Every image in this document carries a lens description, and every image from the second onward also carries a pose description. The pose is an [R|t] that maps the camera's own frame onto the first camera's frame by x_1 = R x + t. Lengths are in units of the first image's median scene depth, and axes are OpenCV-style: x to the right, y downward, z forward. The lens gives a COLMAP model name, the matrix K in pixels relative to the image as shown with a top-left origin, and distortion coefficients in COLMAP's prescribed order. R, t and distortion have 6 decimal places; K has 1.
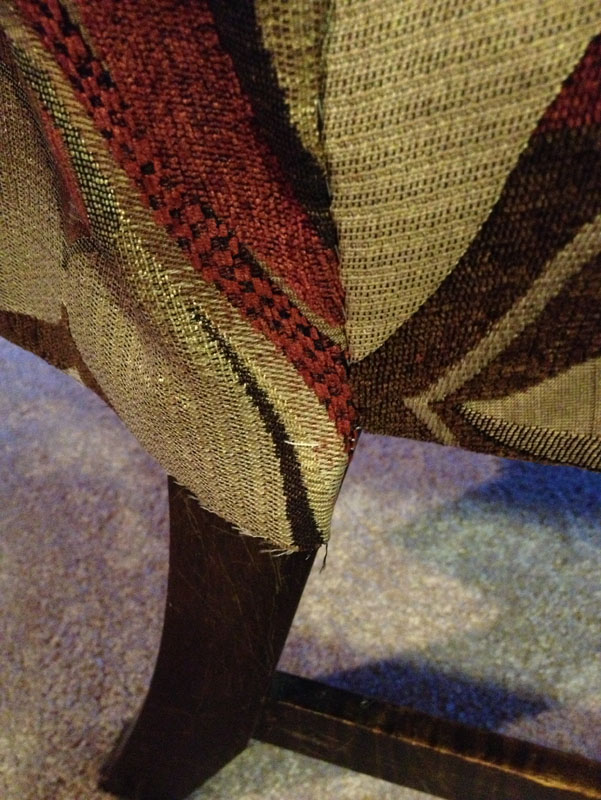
lens RADIAL K [[795.8, 0, 290.4], [0, 795.8, 397.4], [0, 0, 1]] dist [0.093948, -0.269849]
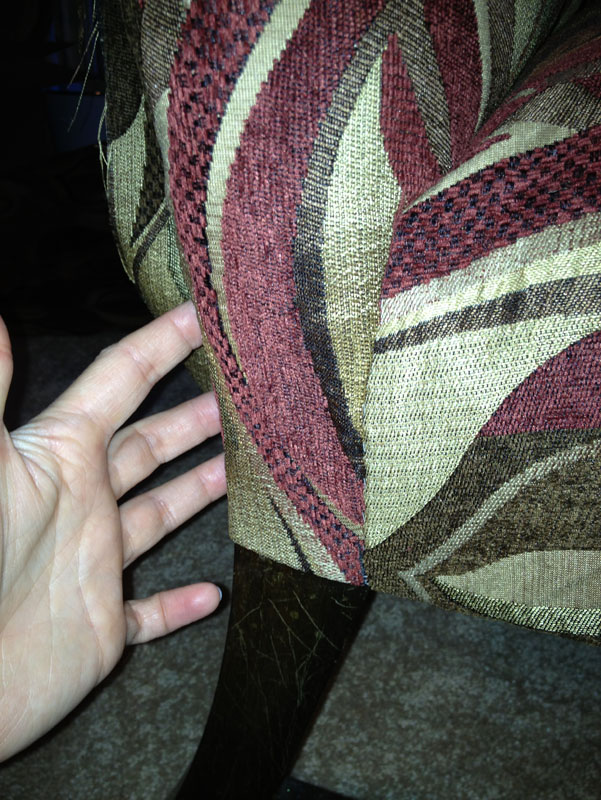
lens RADIAL K [[795.8, 0, 290.4], [0, 795.8, 397.4], [0, 0, 1]] dist [0.093948, -0.269849]
pose [[0.997121, 0.073373, 0.019148, -0.136549], [-0.068644, 0.980673, -0.183219, -0.032057], [-0.032221, 0.181377, 0.982886, -0.655280]]
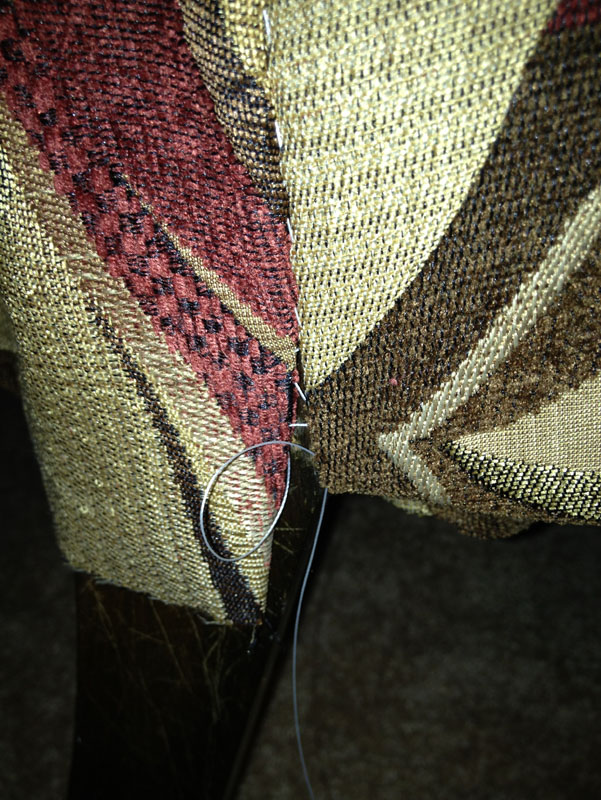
lens RADIAL K [[813.3, 0, 300.5], [0, 813.3, 400.0], [0, 0, 1]] dist [0.076325, -0.301186]
pose [[0.998680, 0.016673, 0.048578, 0.033490], [-0.007903, 0.984463, -0.175417, 0.111848], [-0.050748, 0.174801, 0.983295, 0.250840]]
